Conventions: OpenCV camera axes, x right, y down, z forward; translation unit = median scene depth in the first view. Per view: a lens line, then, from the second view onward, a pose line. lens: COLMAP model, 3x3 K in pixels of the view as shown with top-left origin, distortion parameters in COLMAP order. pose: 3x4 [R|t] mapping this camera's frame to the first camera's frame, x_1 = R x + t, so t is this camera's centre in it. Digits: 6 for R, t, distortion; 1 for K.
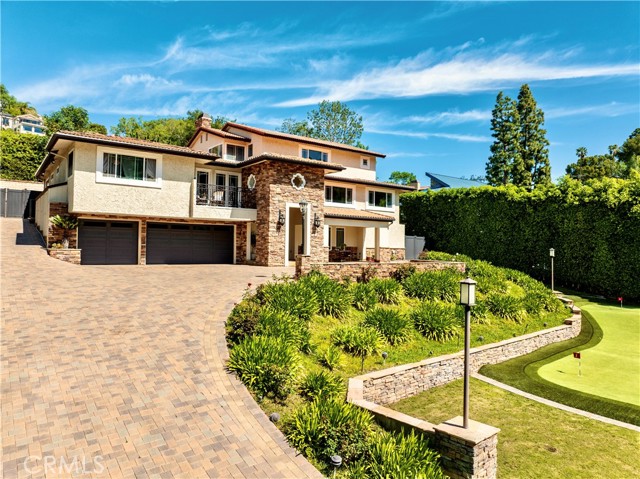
lens RADIAL K [[453.9, 0, 319.4], [0, 453.9, 239.7], [0, 0, 1]] dist [-0.031751, 0.005580]
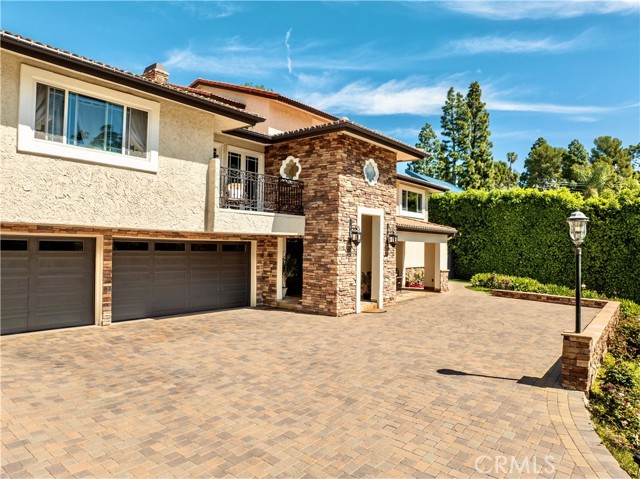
lens RADIAL K [[453.9, 0, 321.2], [0, 453.9, 238.8], [0, 0, 1]] dist [-0.031751, 0.005580]
pose [[0.965856, 0.007491, 0.258971, -0.271887], [-0.008989, 0.999949, 0.004602, -0.041208], [-0.258923, -0.006773, 0.965874, 0.430611]]
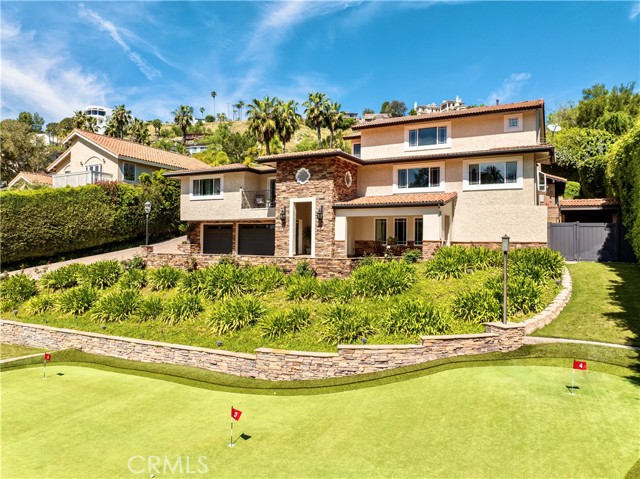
lens RADIAL K [[453.9, 0, 320.5], [0, 453.9, 241.1], [0, 0, 1]] dist [-0.031751, 0.005580]
pose [[0.423980, -0.018215, -0.905488, 0.884697], [0.013251, 0.999815, -0.013908, 0.030521], [0.905575, -0.006102, 0.424143, 0.615228]]
